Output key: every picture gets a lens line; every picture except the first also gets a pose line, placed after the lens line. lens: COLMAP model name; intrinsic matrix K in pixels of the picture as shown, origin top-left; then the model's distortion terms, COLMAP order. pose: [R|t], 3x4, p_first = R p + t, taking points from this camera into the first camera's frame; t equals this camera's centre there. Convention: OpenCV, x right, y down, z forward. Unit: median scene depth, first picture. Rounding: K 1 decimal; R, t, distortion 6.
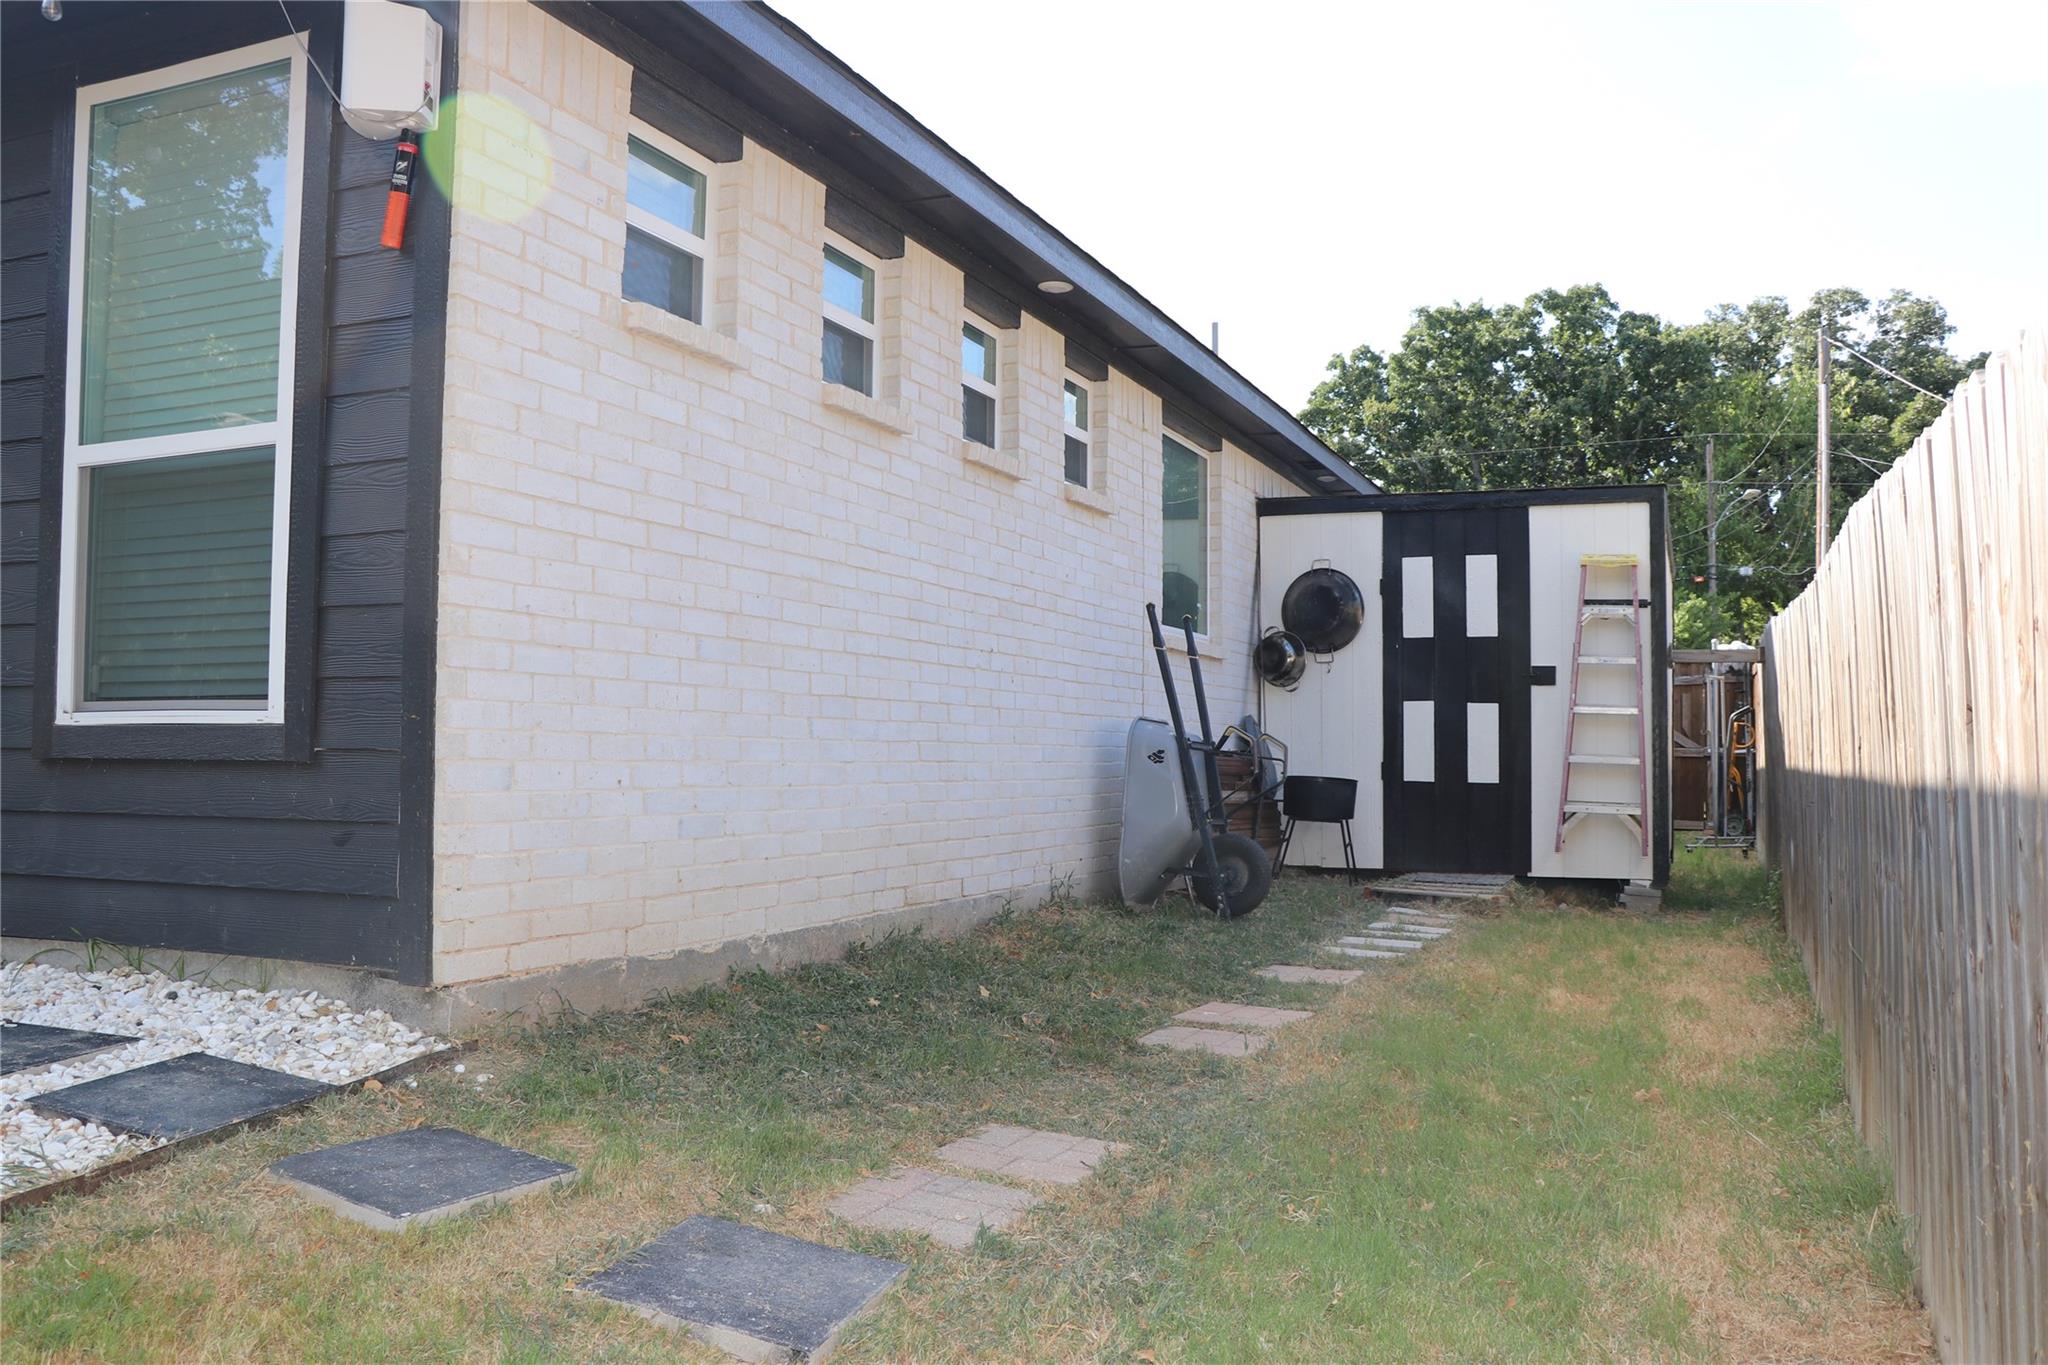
lens RADIAL K [[1688.0, 0, 1030.9], [0, 1688.0, 695.3], [0, 0, 1]] dist [-0.185879, 0.169431]
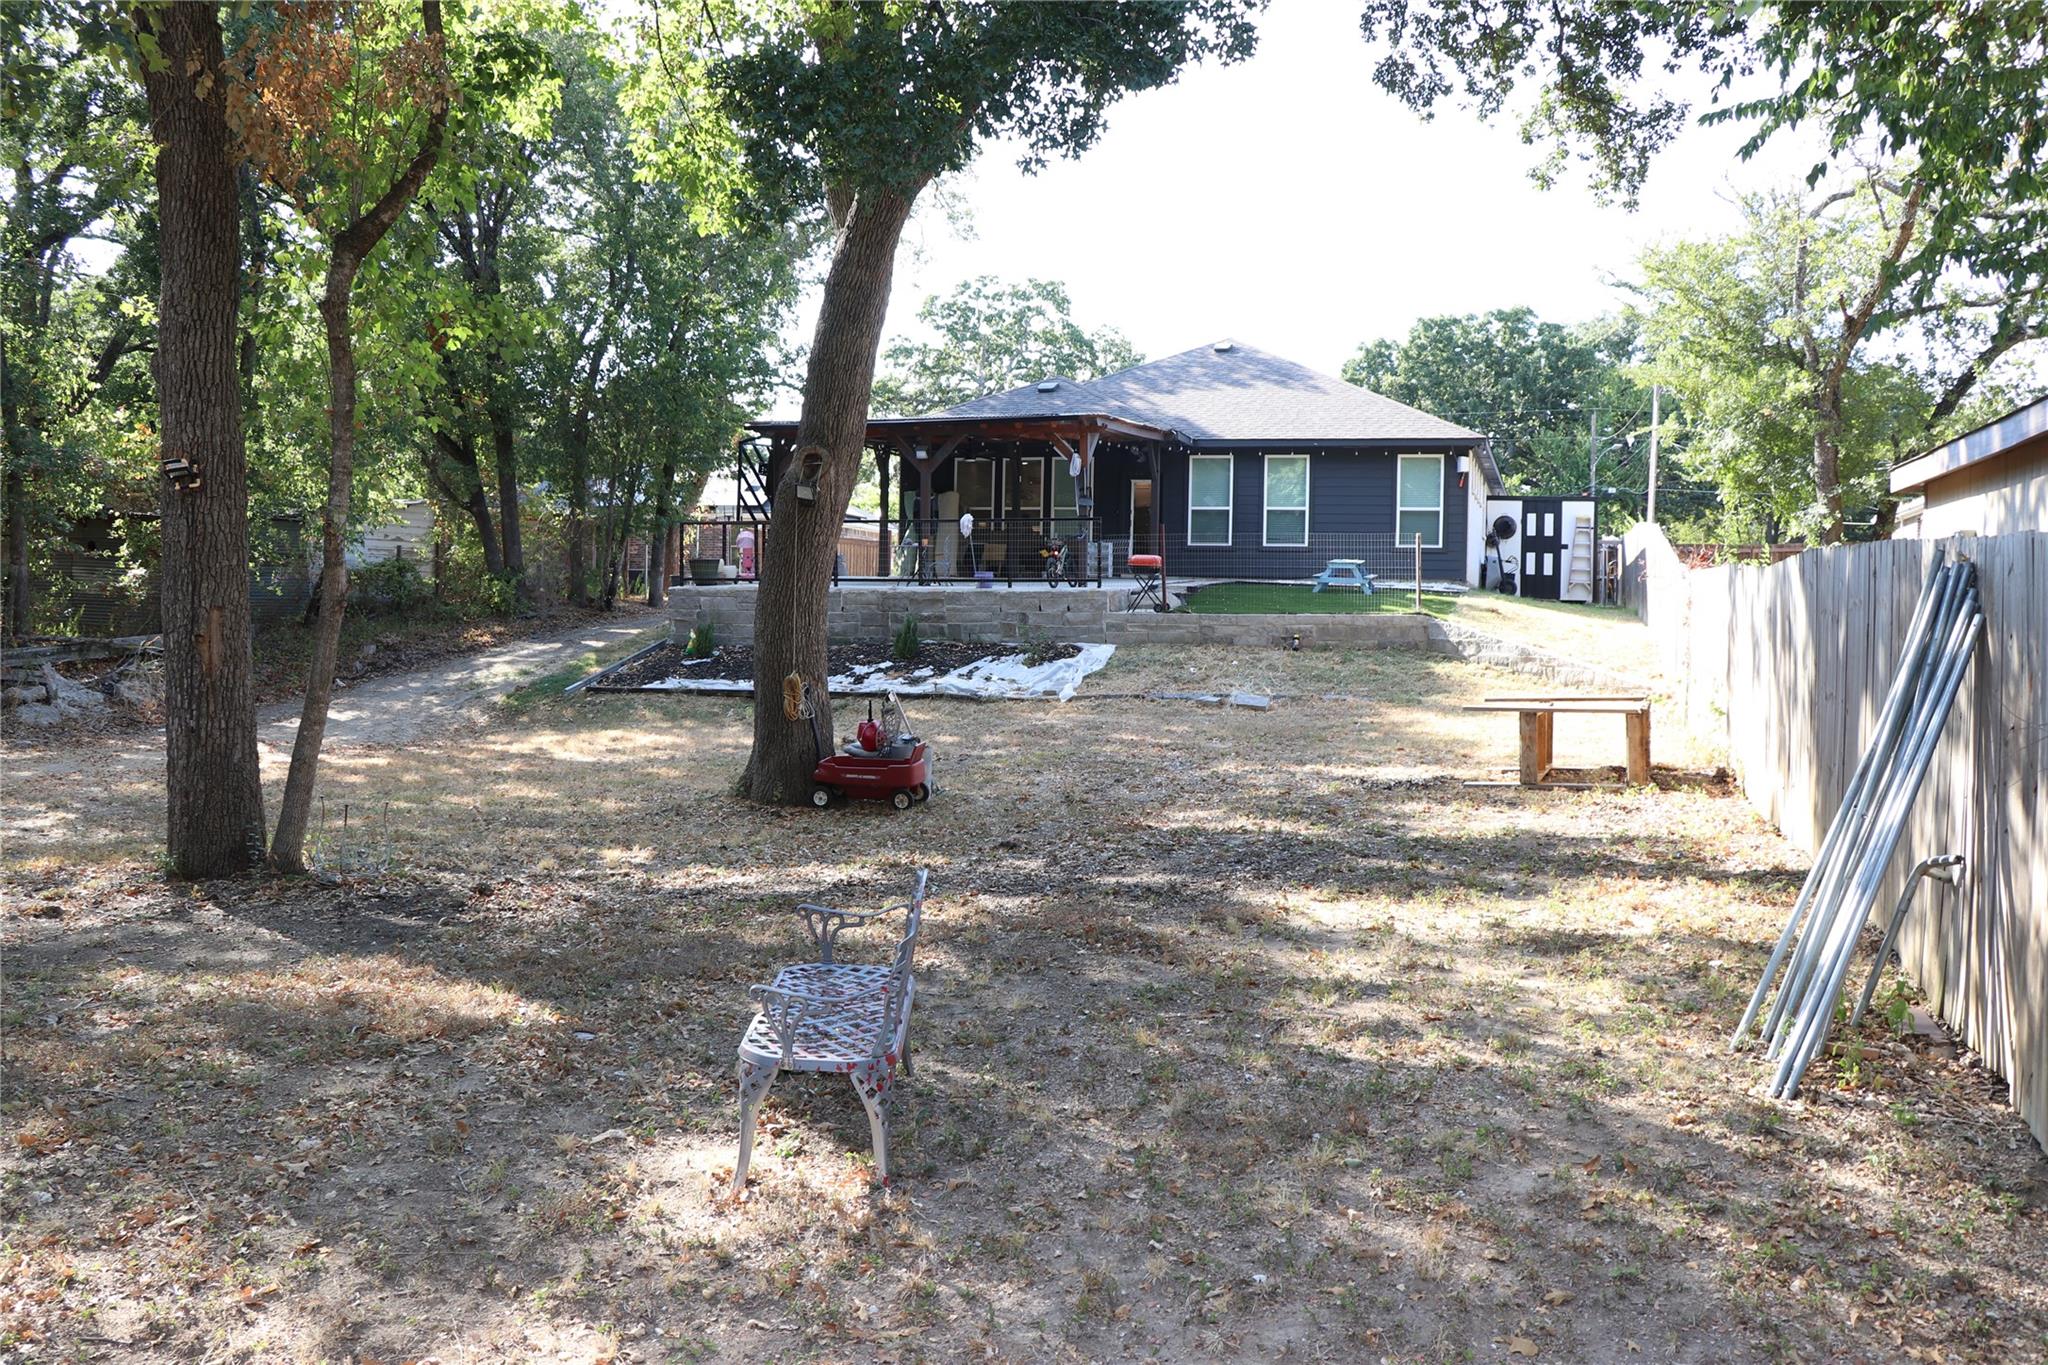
lens RADIAL K [[1688.0, 0, 1030.9], [0, 1688.0, 695.3], [0, 0, 1]] dist [-0.185879, 0.169431]
pose [[0.996669, 0.009384, 0.081010, -0.283356], [-0.015711, 0.996843, 0.077822, 0.012067], [-0.080024, -0.078836, 0.993670, -0.630315]]
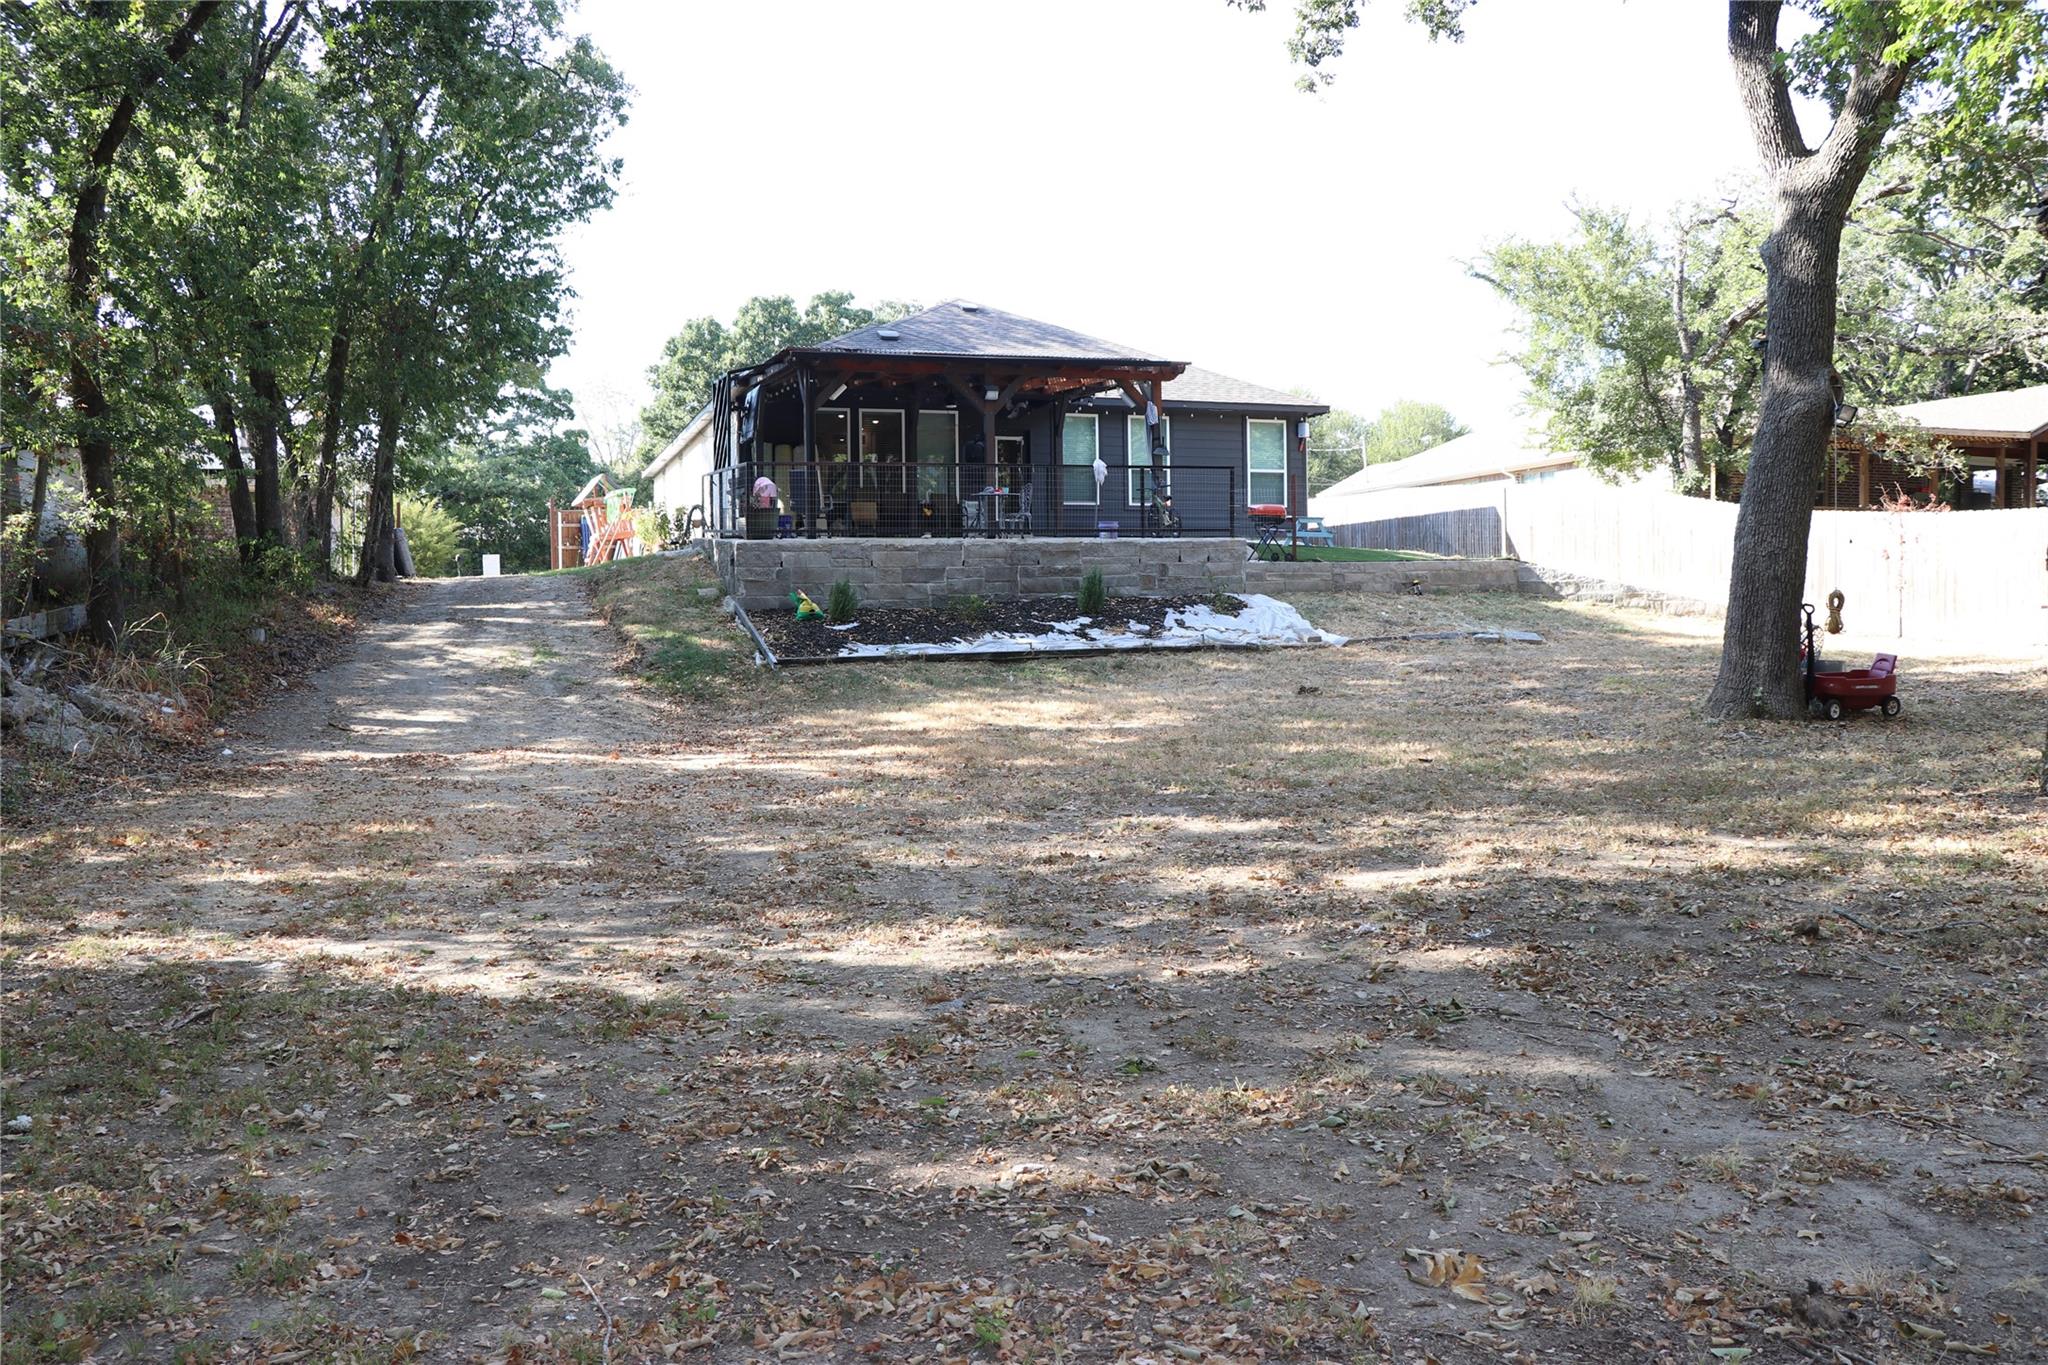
lens RADIAL K [[1688.0, 0, 1030.9], [0, 1688.0, 695.3], [0, 0, 1]] dist [-0.185879, 0.169431]
pose [[0.761050, -0.043325, 0.647245, -0.655086], [-0.004681, 0.997374, 0.072266, 0.033458], [-0.648676, -0.058027, 0.758849, -0.434603]]
